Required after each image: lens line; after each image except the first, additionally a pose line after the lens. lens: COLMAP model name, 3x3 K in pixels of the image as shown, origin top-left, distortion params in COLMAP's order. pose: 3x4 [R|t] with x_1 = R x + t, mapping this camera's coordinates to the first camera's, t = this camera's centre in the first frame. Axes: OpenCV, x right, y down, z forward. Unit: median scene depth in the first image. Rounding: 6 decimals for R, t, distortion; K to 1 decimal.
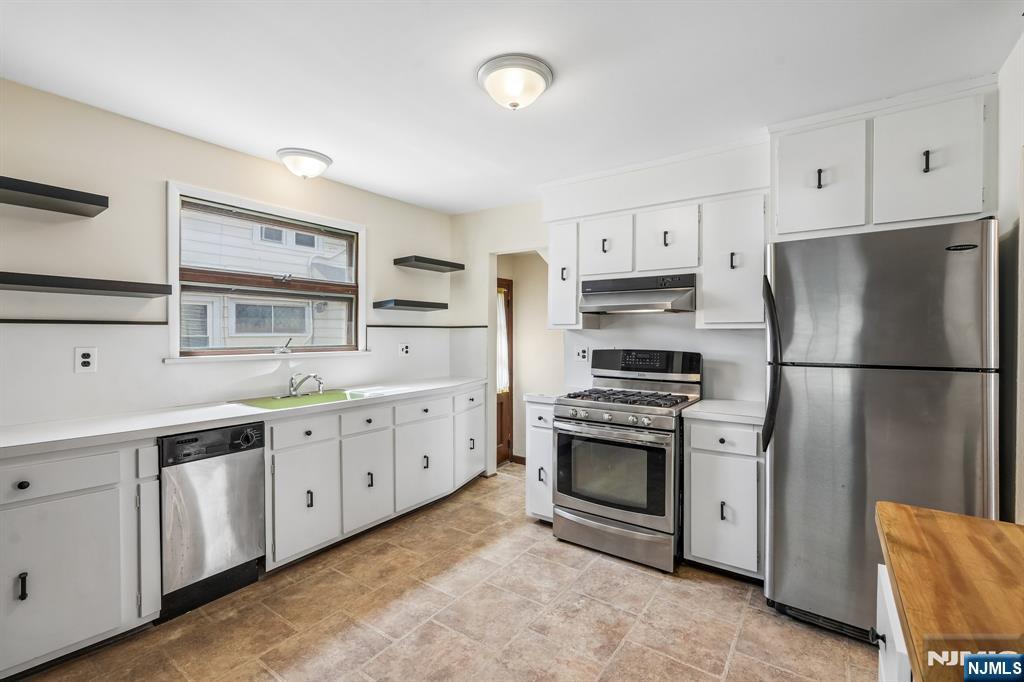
lens RADIAL K [[457.0, 0, 514.5], [0, 457.0, 337.4], [0, 0, 1]] dist [-0.001384, 0.000173]
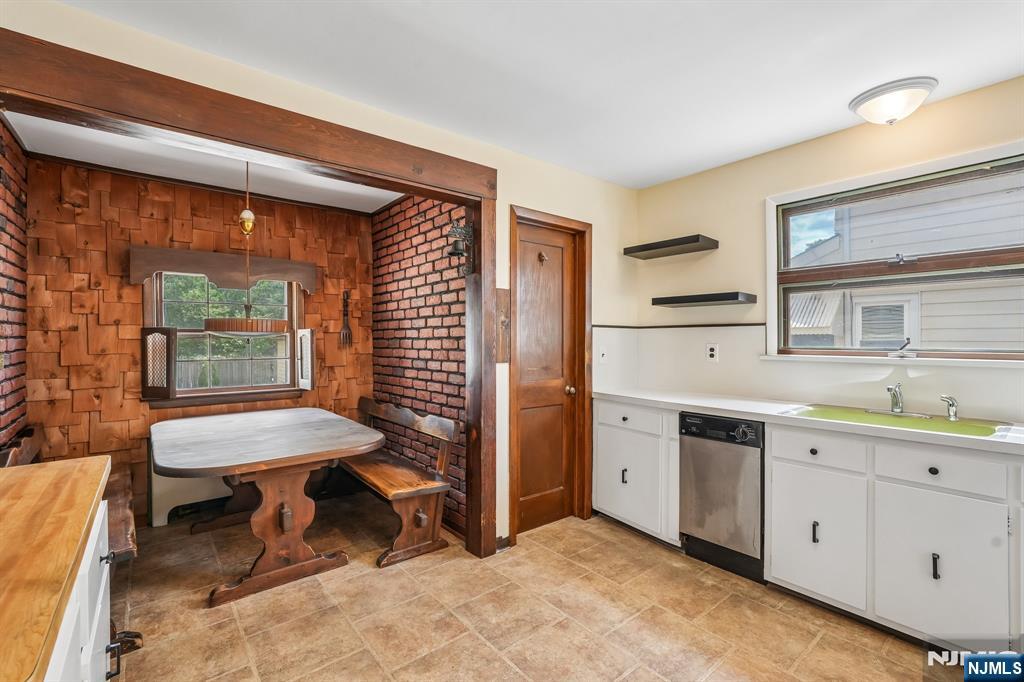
lens RADIAL K [[452.0, 0, 512.0], [0, 452.0, 341.0], [0, 0, 1]] dist [-0.003744, 0.000210]
pose [[-0.279151, 0.005359, -0.960232, 0.405773], [-0.006373, 0.999952, 0.007433, 0.005338], [0.960226, 0.008195, -0.279103, 0.589208]]
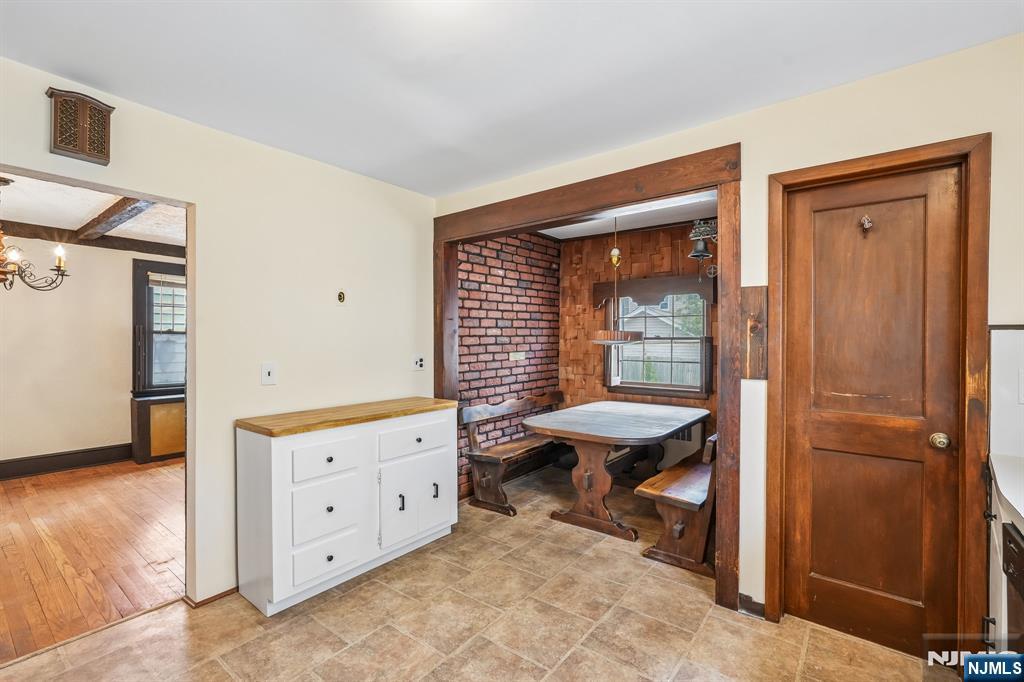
lens RADIAL K [[457.4, 0, 512.0], [0, 457.4, 341.0], [0, 0, 1]] dist [-0.000421, 0.000089]
pose [[-0.998688, -0.003064, 0.051113, -0.112591], [-0.002628, 0.999960, 0.008605, -0.010147], [-0.051137, 0.008459, -0.998656, 1.065789]]
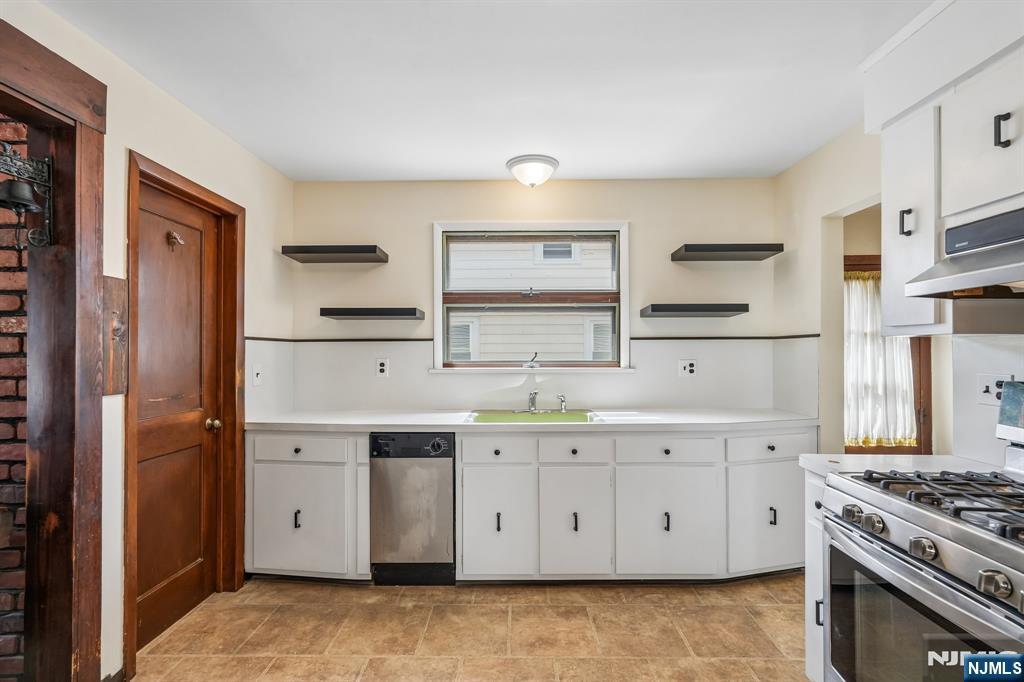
lens RADIAL K [[452.1, 0, 512.6], [0, 452.1, 344.5], [0, 0, 1]] dist [-0.024618, 0.011563]
pose [[0.559117, -0.010786, -0.829019, 0.290905], [-0.003140, 0.999881, -0.015127, -0.000536], [0.829083, 0.011061, 0.559016, 0.419989]]
